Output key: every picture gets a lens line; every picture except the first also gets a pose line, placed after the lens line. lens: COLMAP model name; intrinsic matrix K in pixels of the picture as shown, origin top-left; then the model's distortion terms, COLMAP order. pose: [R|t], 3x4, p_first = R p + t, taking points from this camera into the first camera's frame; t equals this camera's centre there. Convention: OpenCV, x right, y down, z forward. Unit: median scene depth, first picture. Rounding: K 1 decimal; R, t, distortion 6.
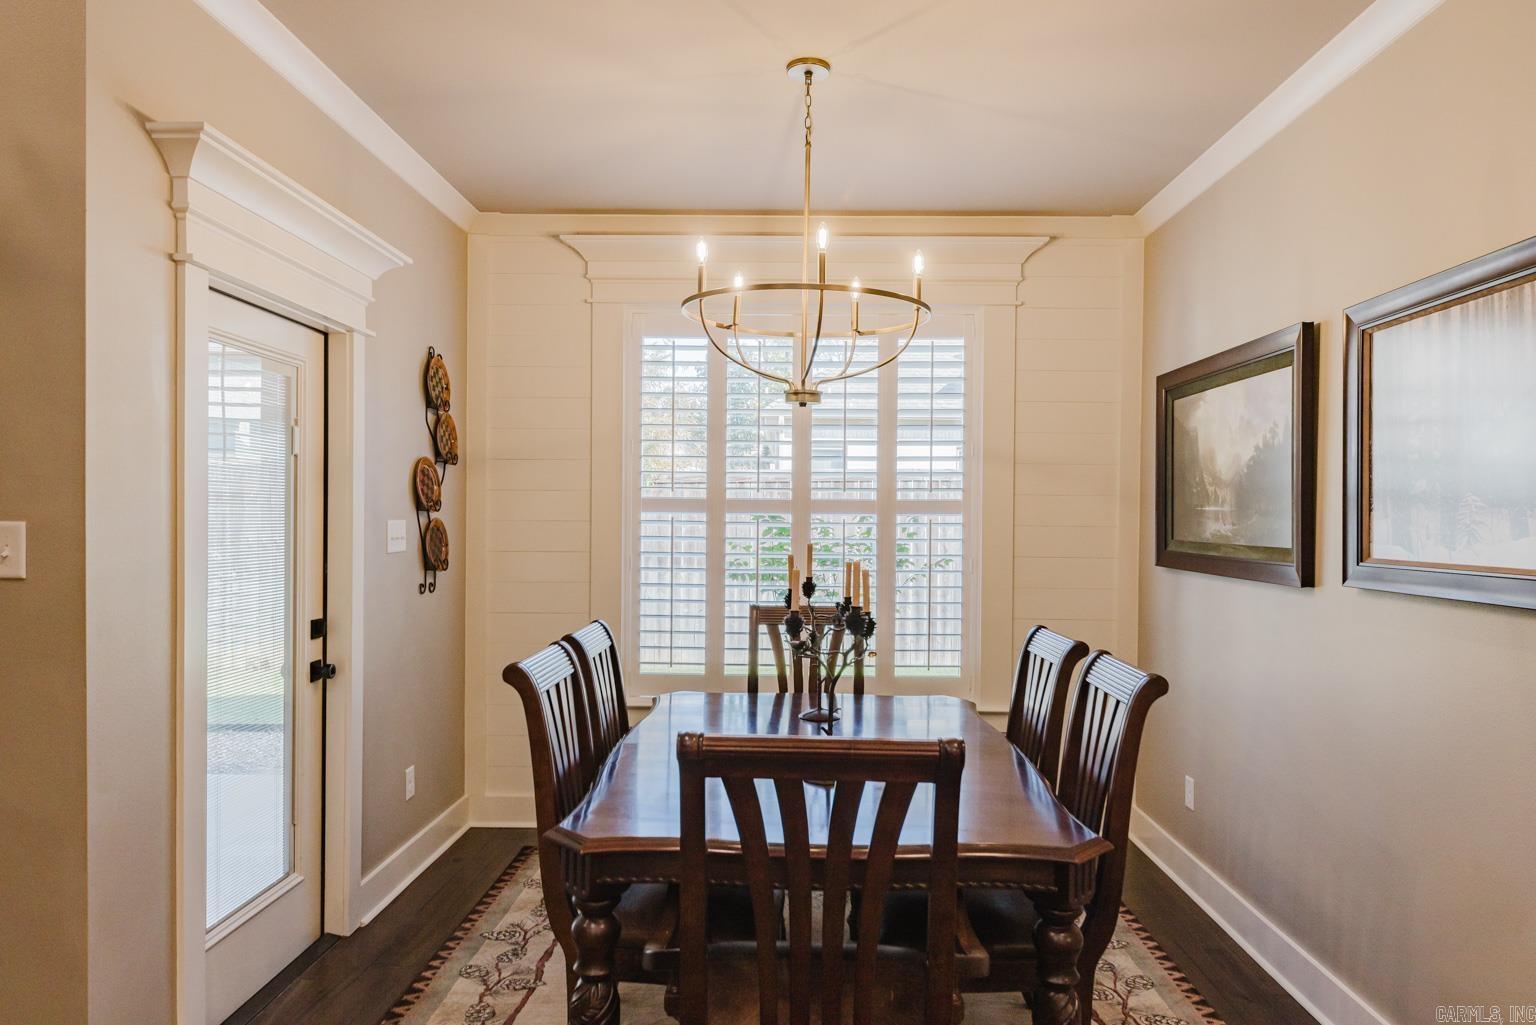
lens RADIAL K [[978.9, 0, 768.0], [0, 978.9, 512.5], [0, 0, 1]] dist [-0.005037, 0.000159]
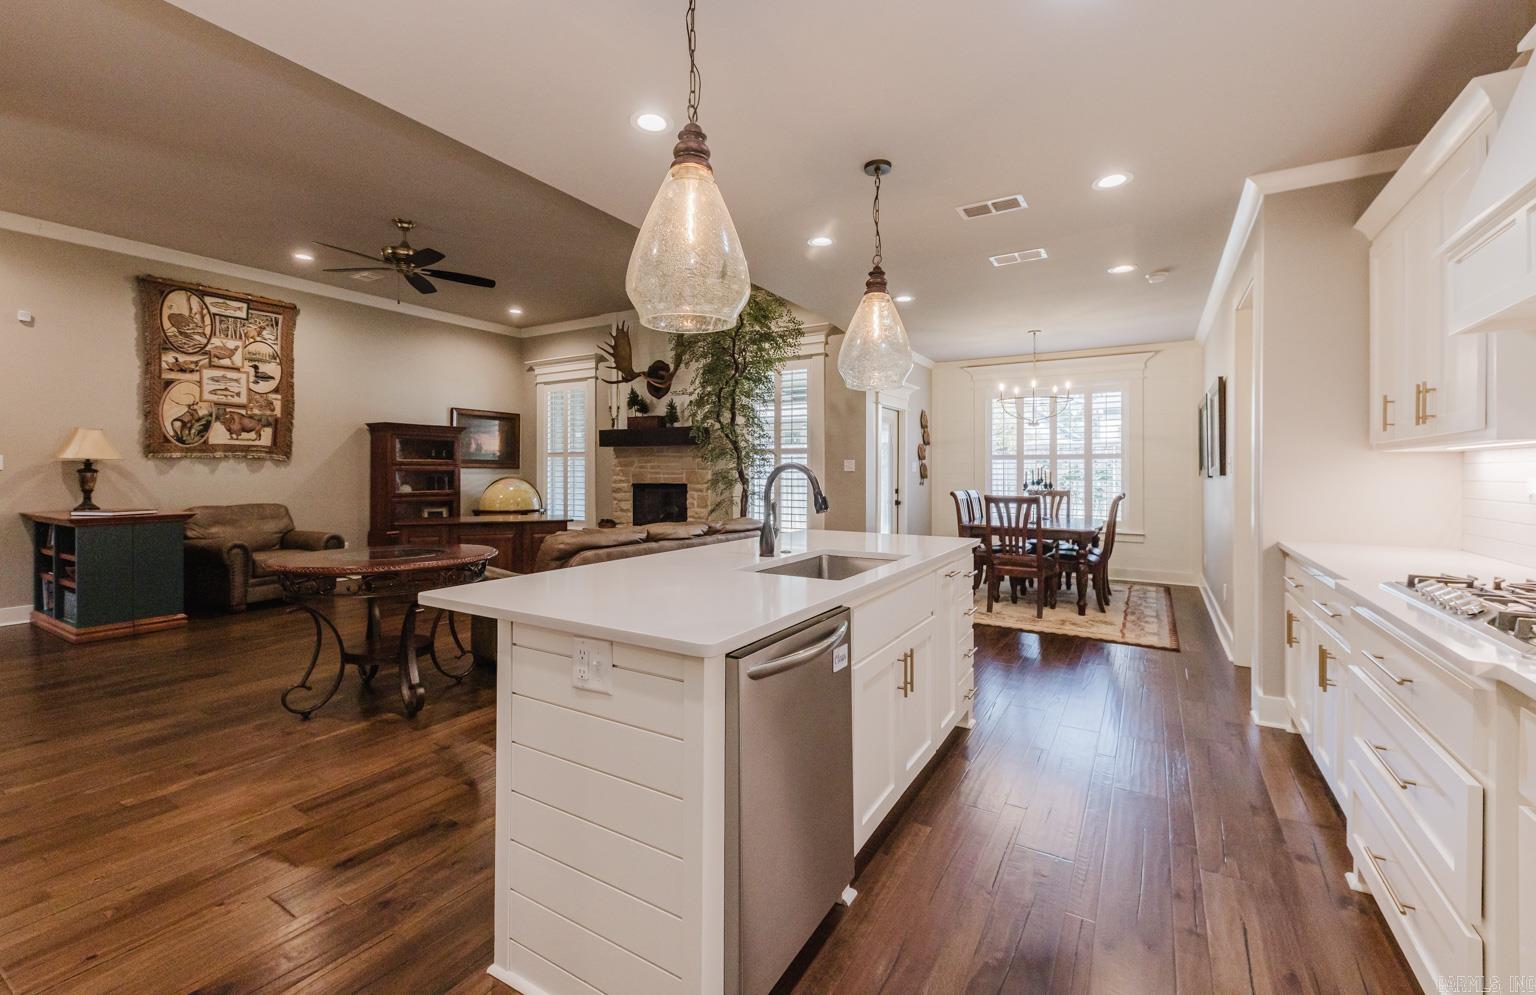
lens RADIAL K [[650.5, 0, 765.5], [0, 650.5, 466.4], [0, 0, 1]] dist [0.022629, -0.015475]
pose [[0.873875, -0.010668, -0.486034, 0.285763], [0.006941, 0.999931, -0.009467, 0.042684], [0.486102, 0.004900, 0.873889, -1.307889]]
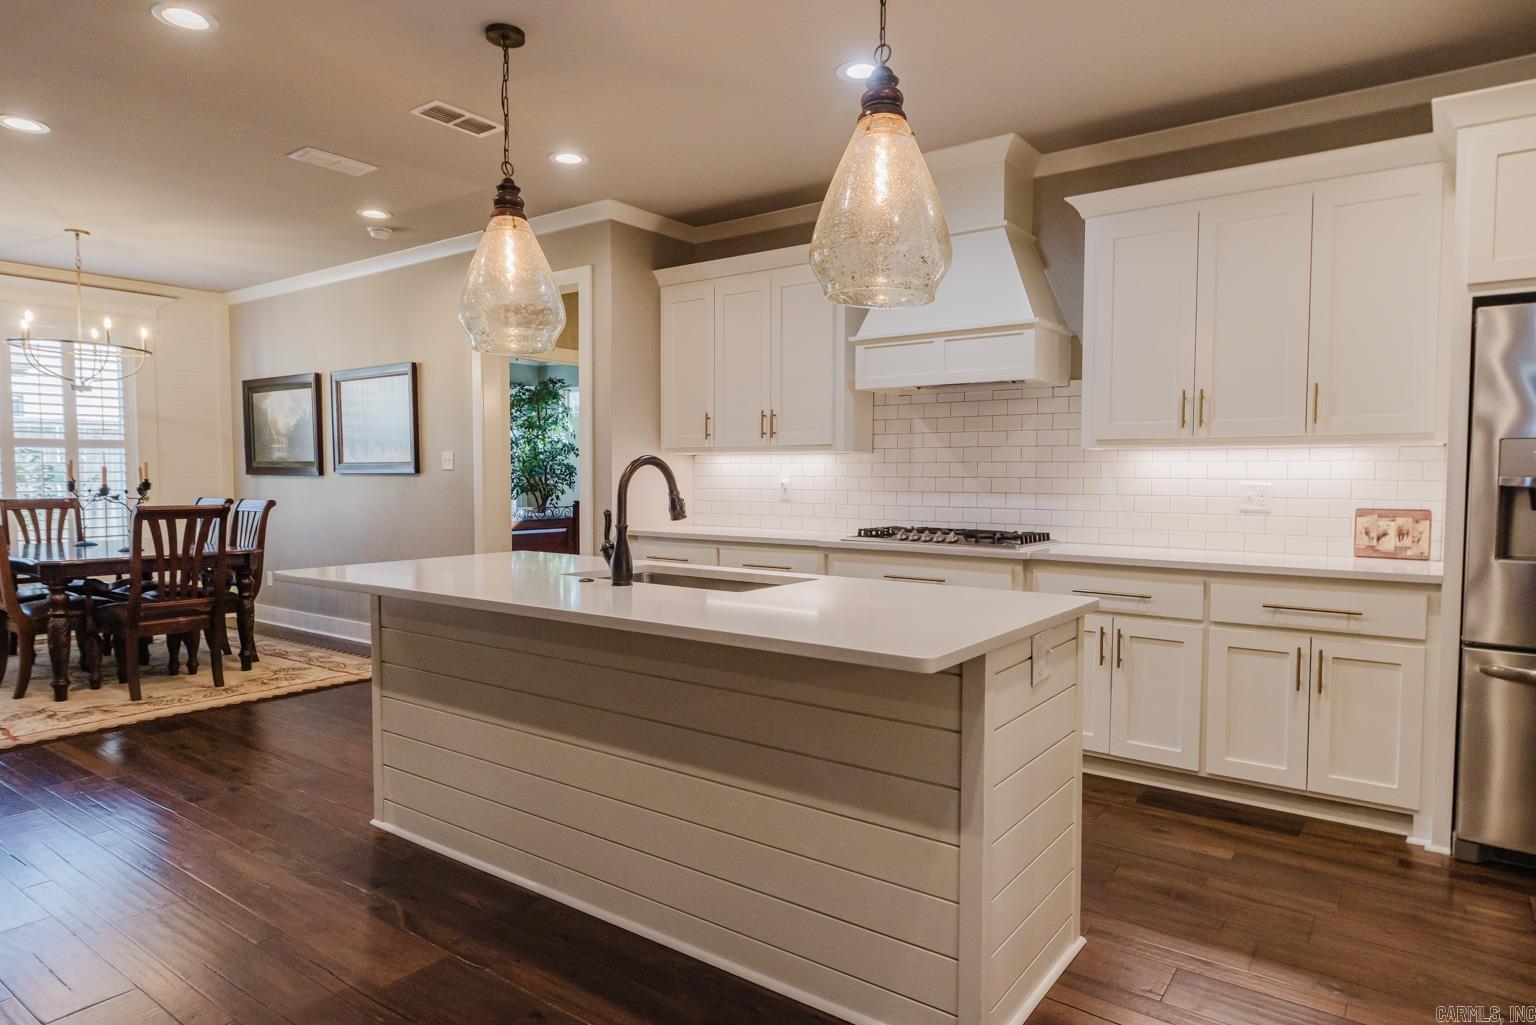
lens RADIAL K [[909.6, 0, 768.9], [0, 909.6, 518.6], [0, 0, 1]] dist [0.047470, -0.000984]
pose [[0.571808, -0.053983, 0.818610, -0.665633], [0.004722, 0.998033, 0.062516, 0.037041], [-0.820374, -0.031881, 0.570938, -1.181917]]
